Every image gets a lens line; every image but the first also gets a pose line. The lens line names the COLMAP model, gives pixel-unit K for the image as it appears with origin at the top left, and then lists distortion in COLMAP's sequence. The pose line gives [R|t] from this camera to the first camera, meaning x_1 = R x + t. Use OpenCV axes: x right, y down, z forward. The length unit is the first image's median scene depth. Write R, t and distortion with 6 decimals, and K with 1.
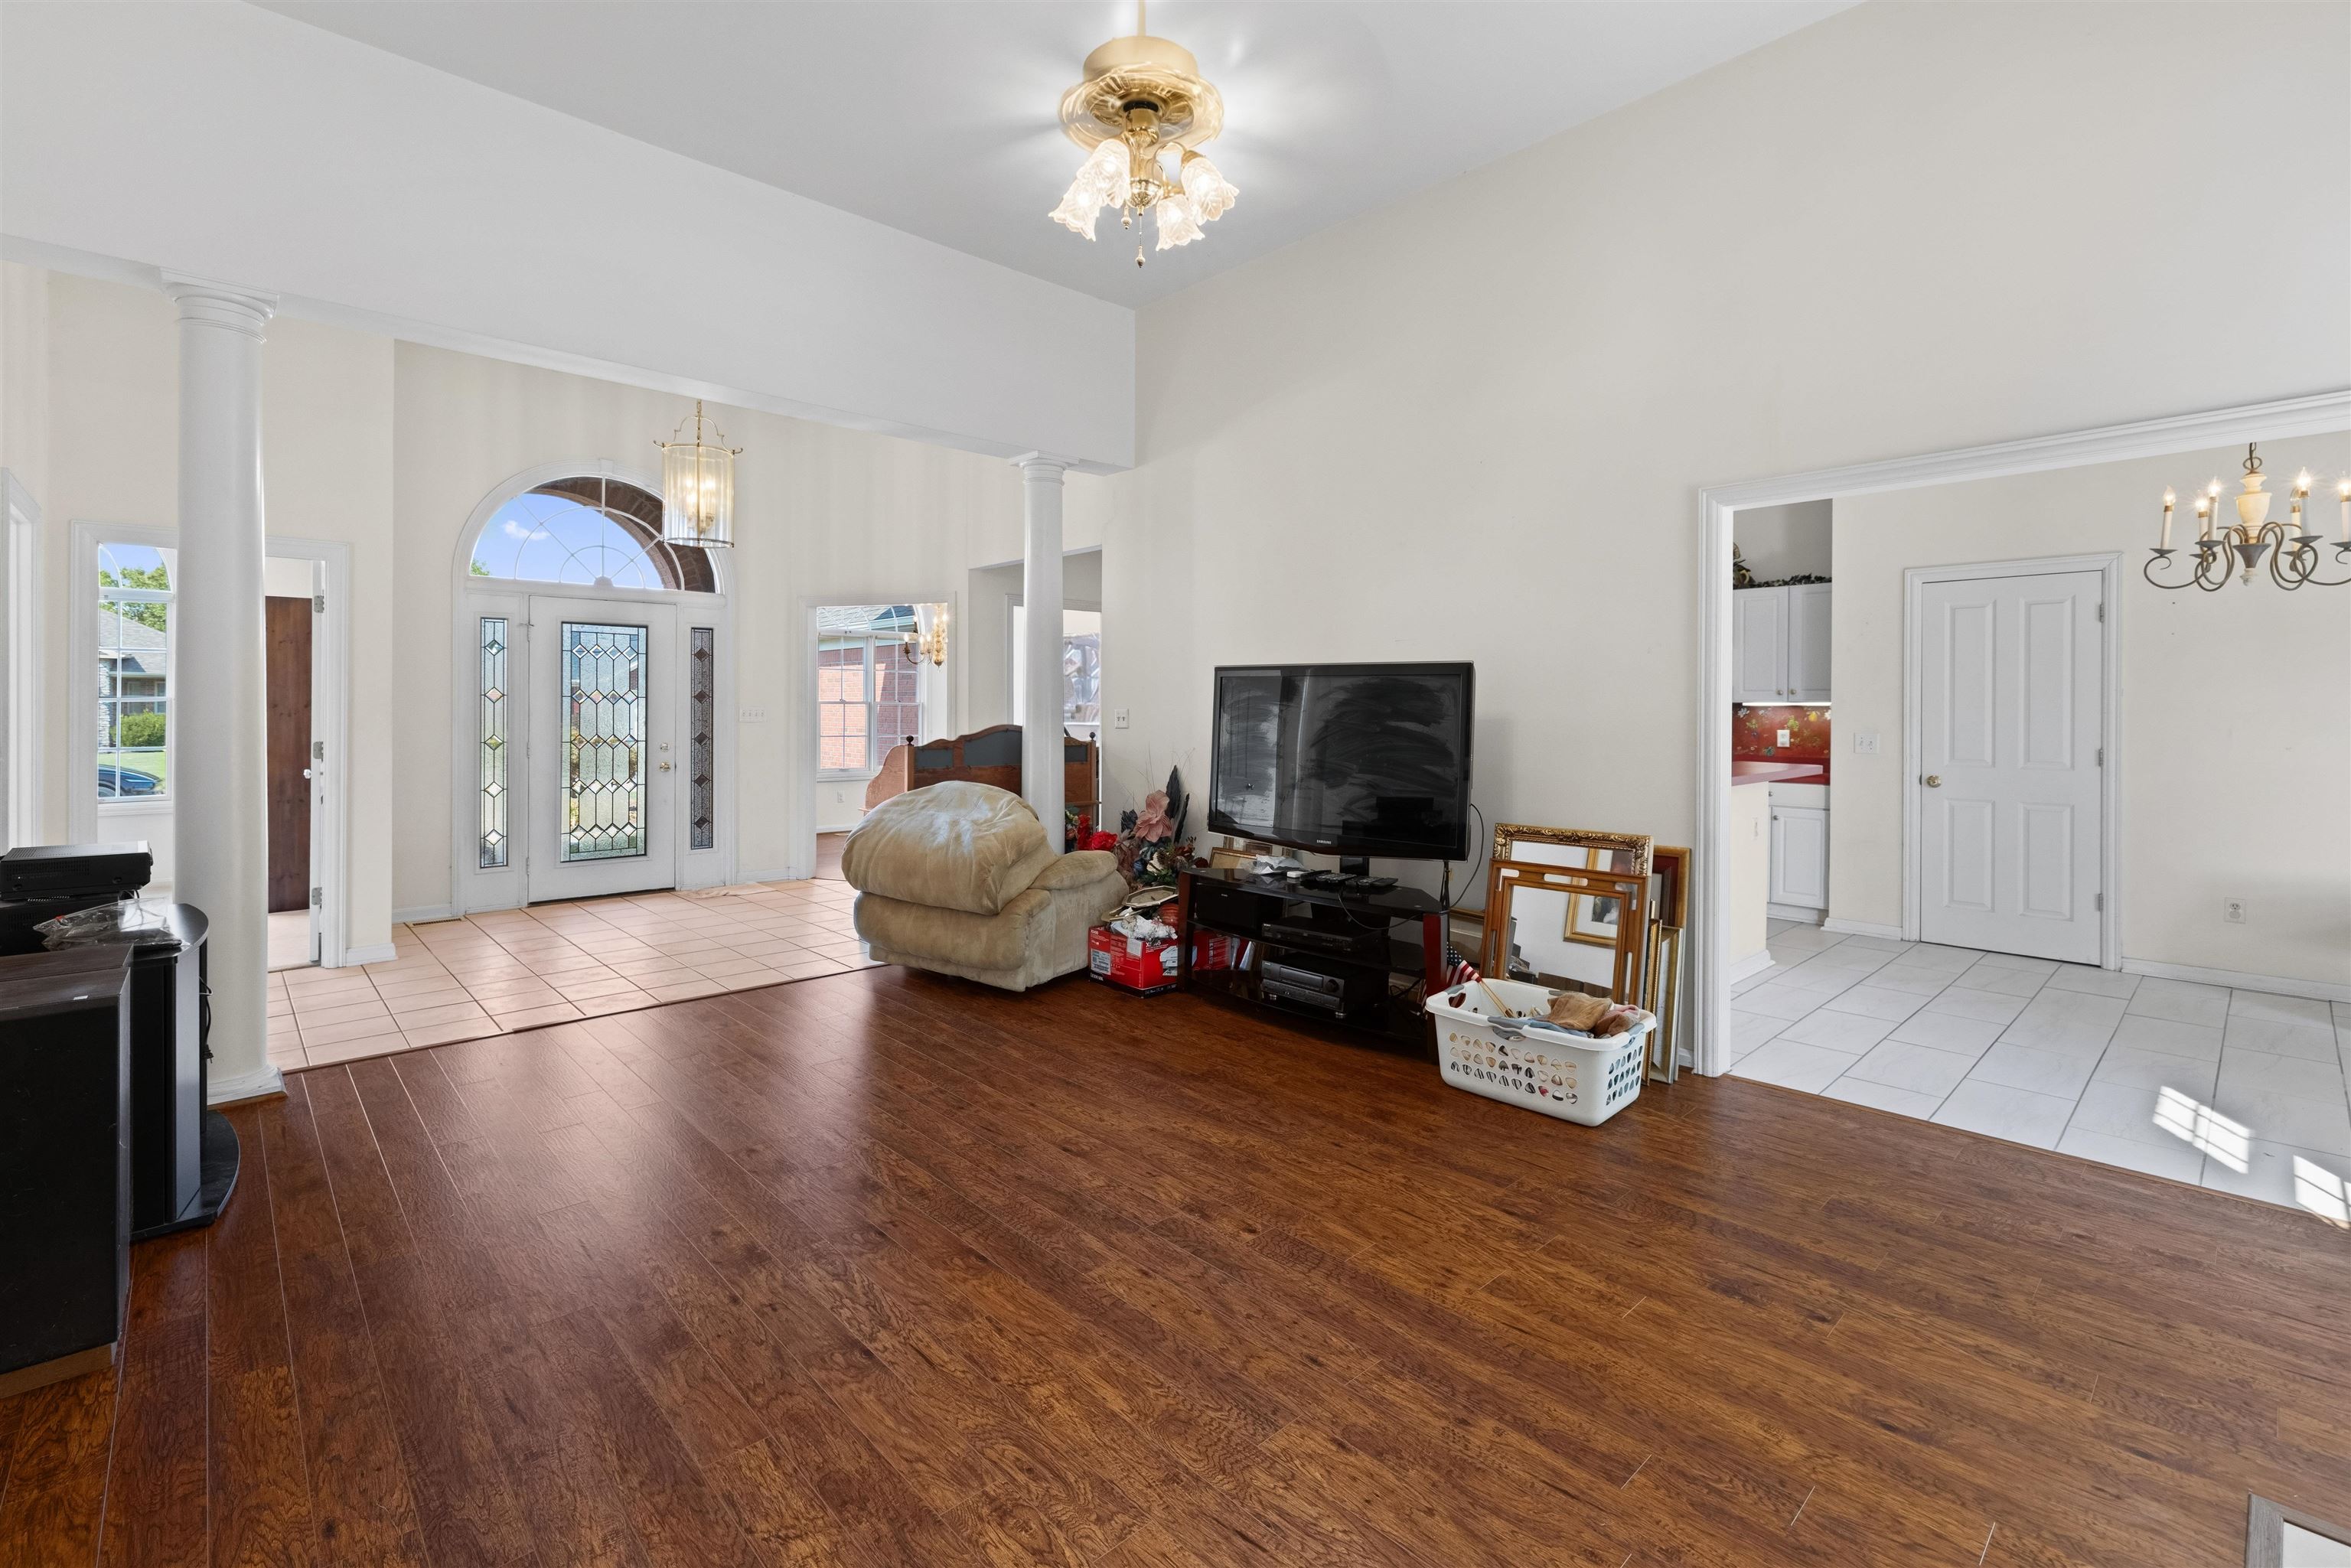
lens RADIAL K [[1042.1, 0, 1147.7], [0, 1042.1, 707.8], [0, 0, 1]] dist [-0.000796, 0.000503]
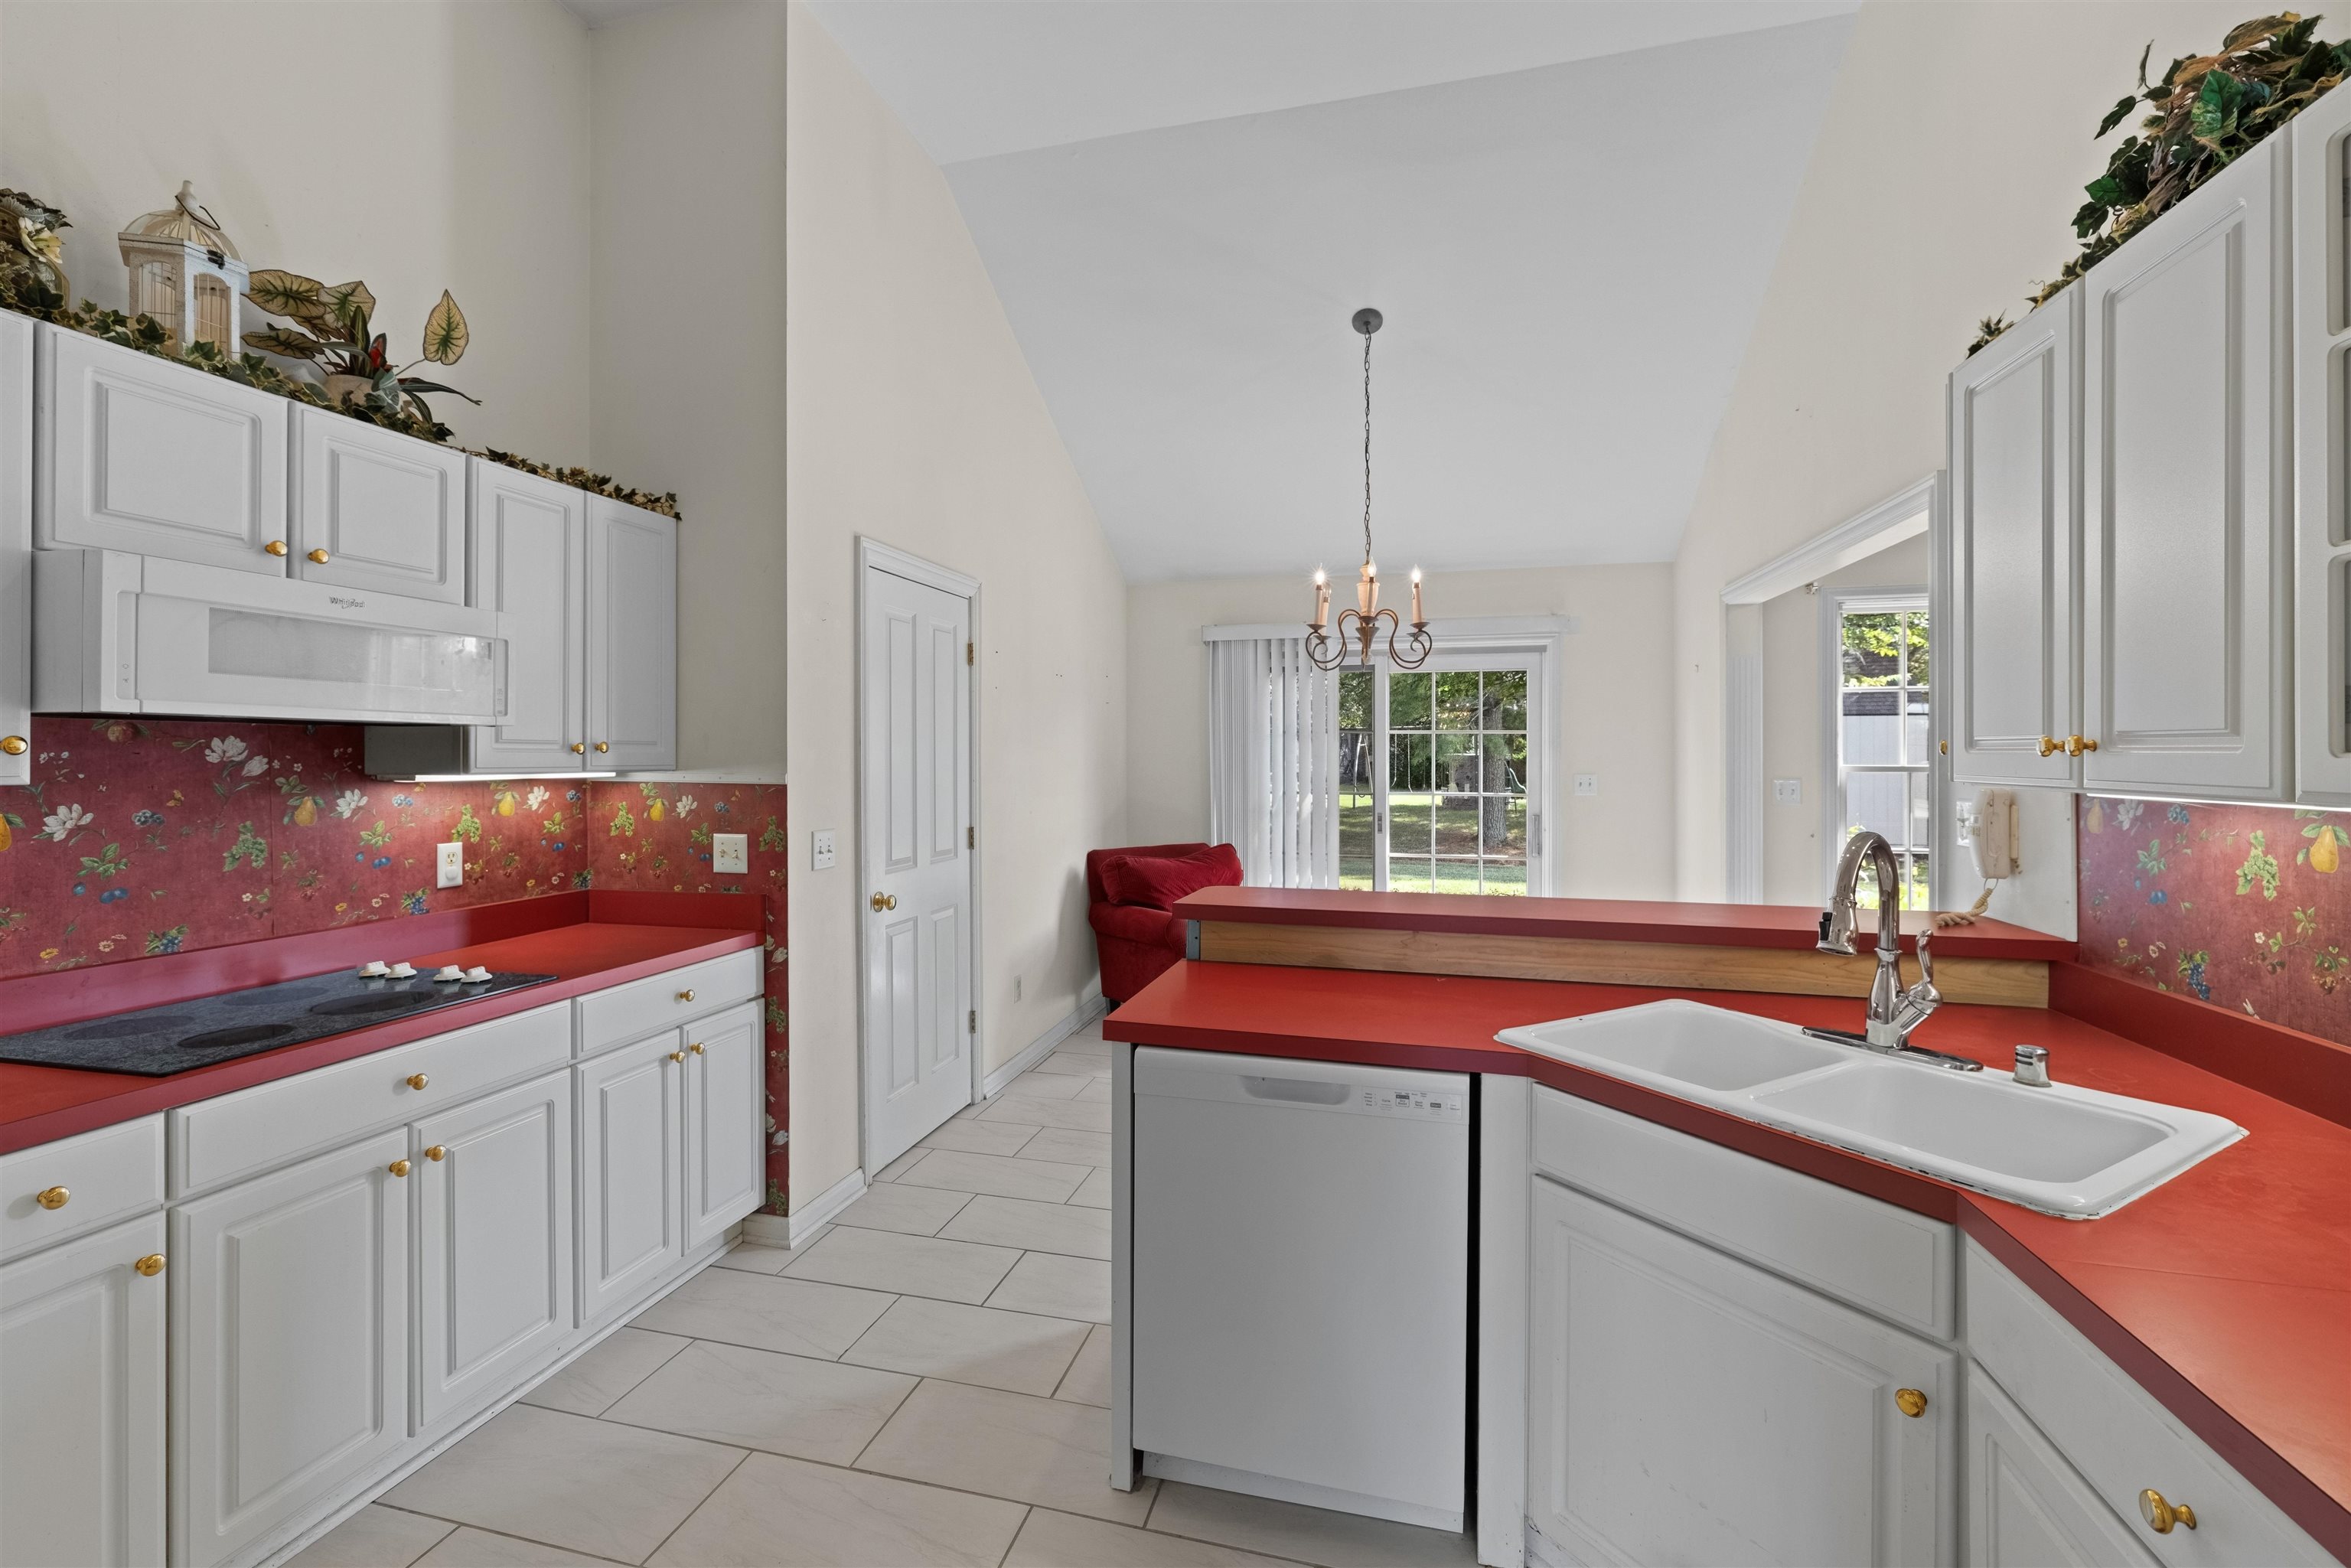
lens RADIAL K [[1013.1, 0, 1165.8], [0, 1013.1, 760.5], [0, 0, 1]] dist [0.000033, -0.000074]
pose [[-0.537347, -0.003923, 0.843352, 0.188000], [0.002601, 0.999977, 0.006309, -0.014607], [-0.843357, 0.005584, -0.537324, 1.263111]]
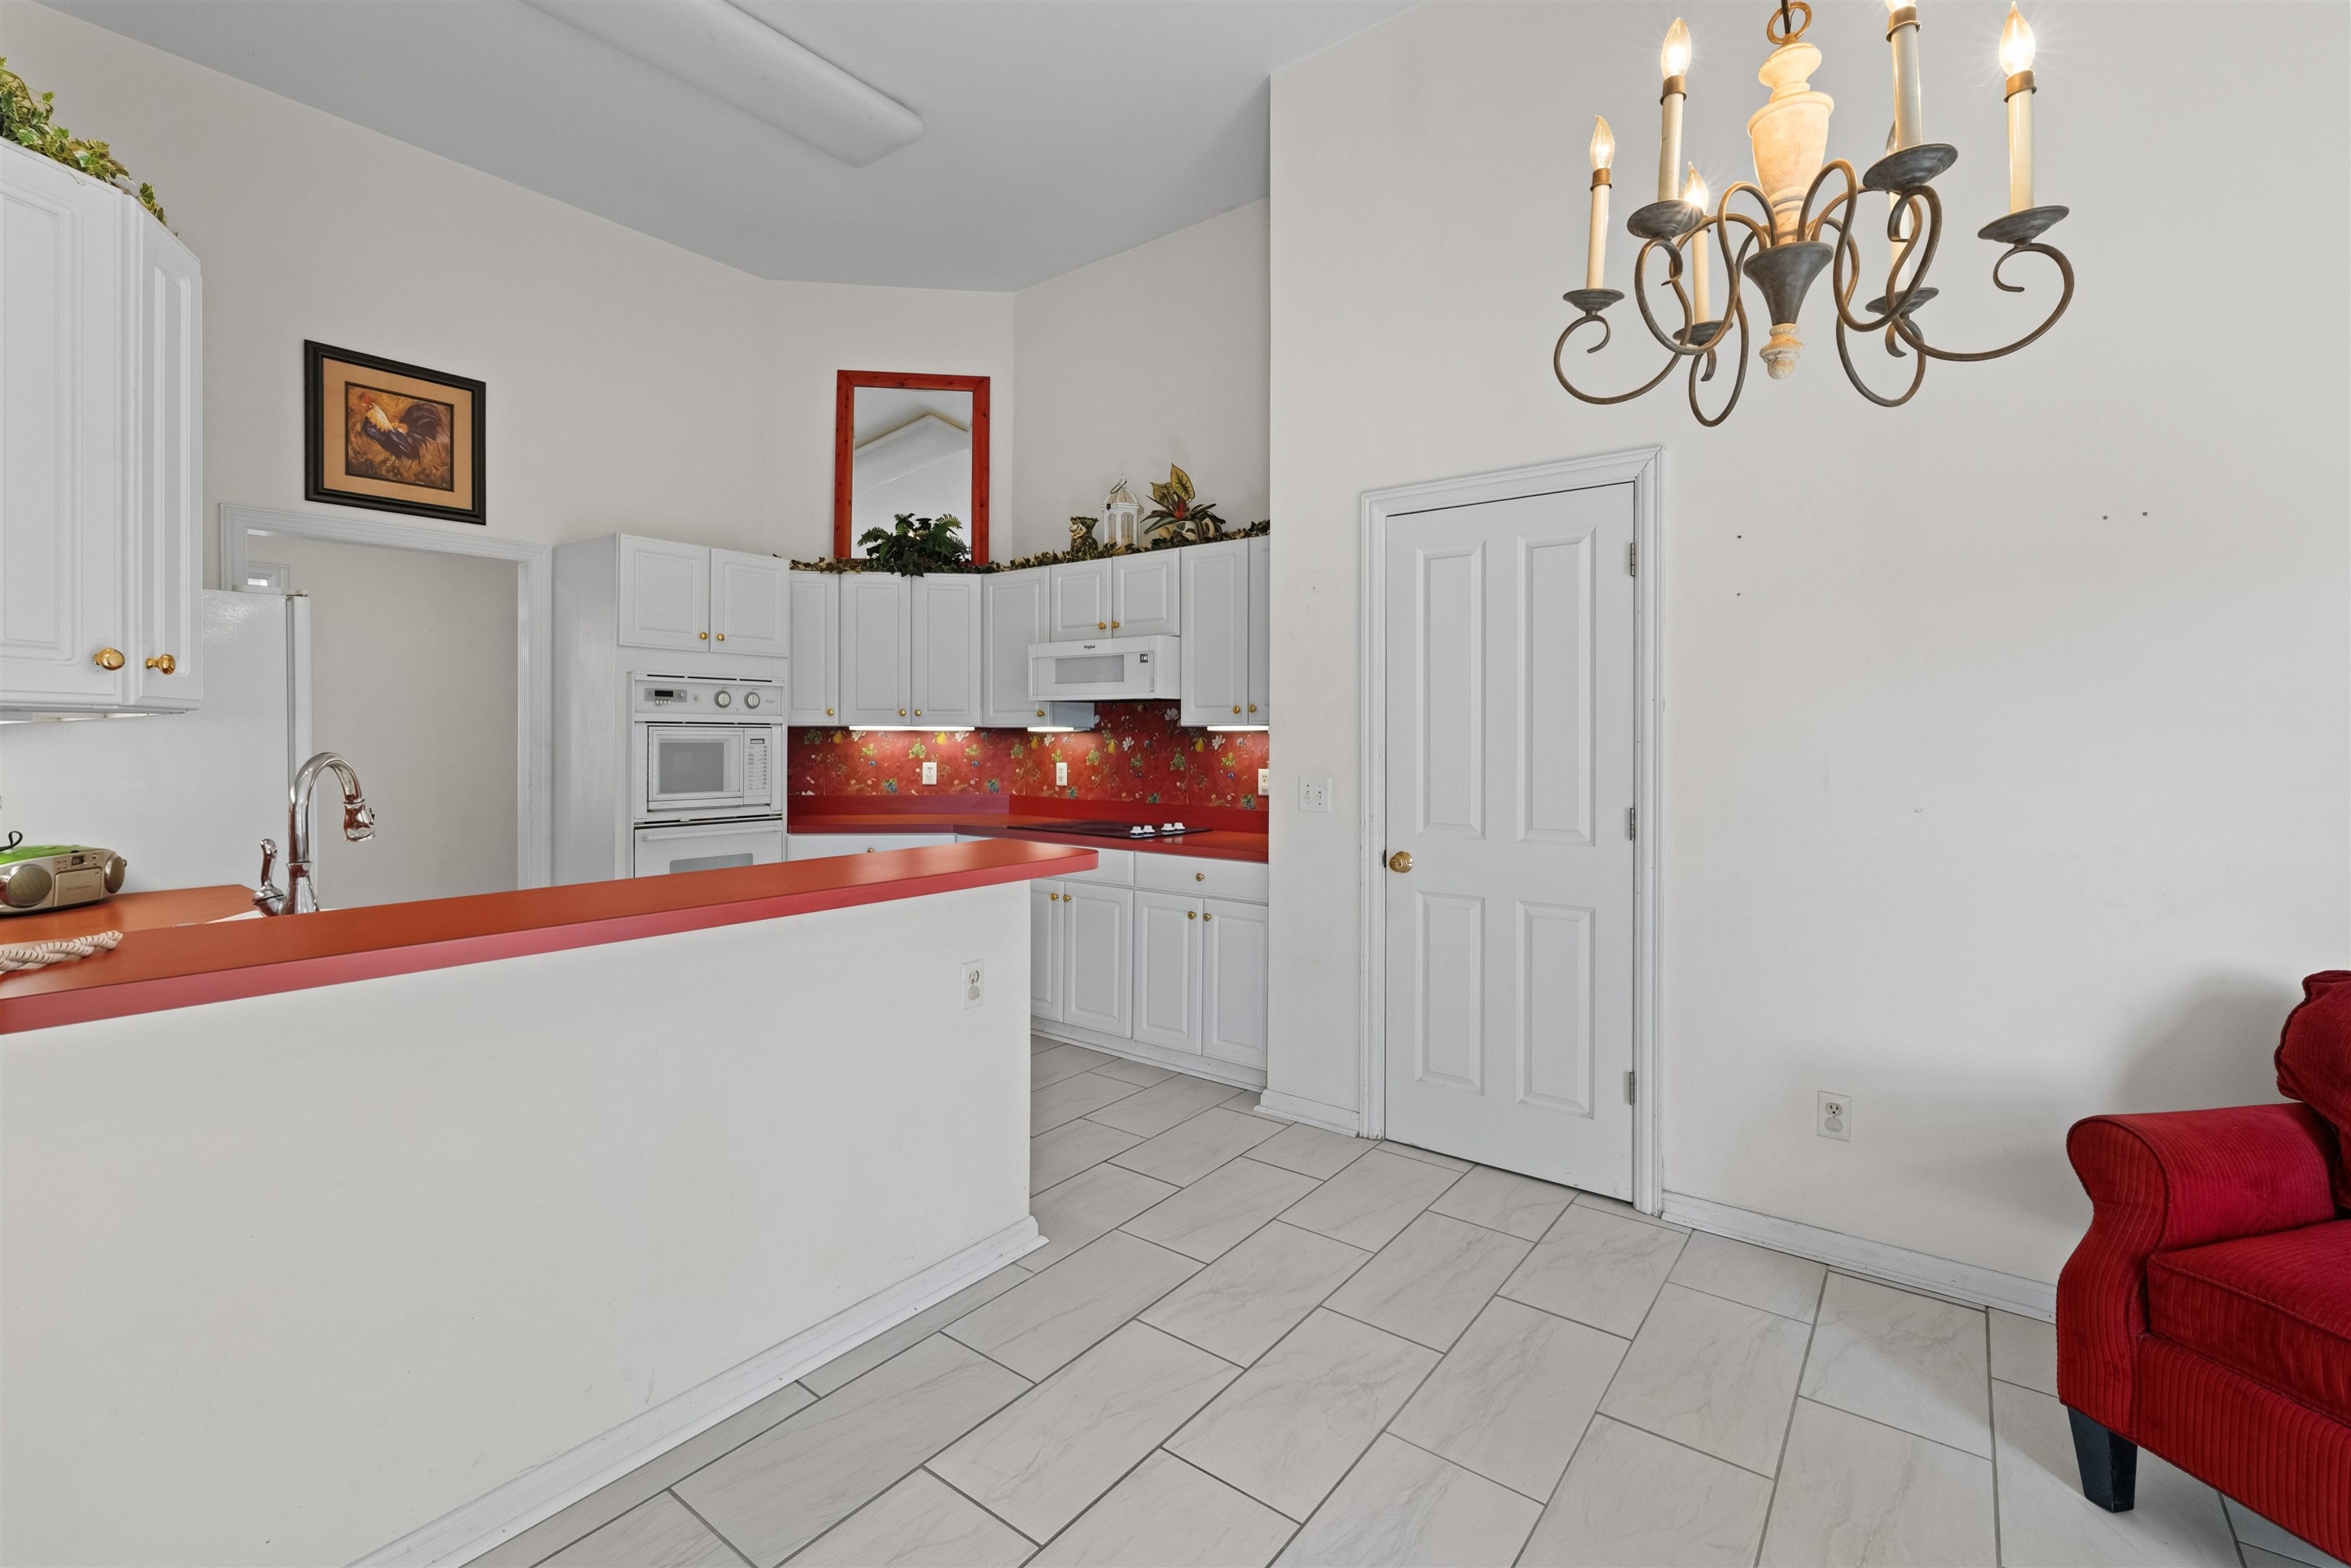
lens RADIAL K [[1026.0, 0, 1164.0], [0, 1026.0, 736.2], [0, 0, 1]] dist [0.000163, 0.000305]
pose [[0.985850, -0.000777, 0.167630, 0.571336], [0.000829, 1.000000, -0.000242, 0.001778], [-0.167630, 0.000378, 0.985850, 0.500137]]
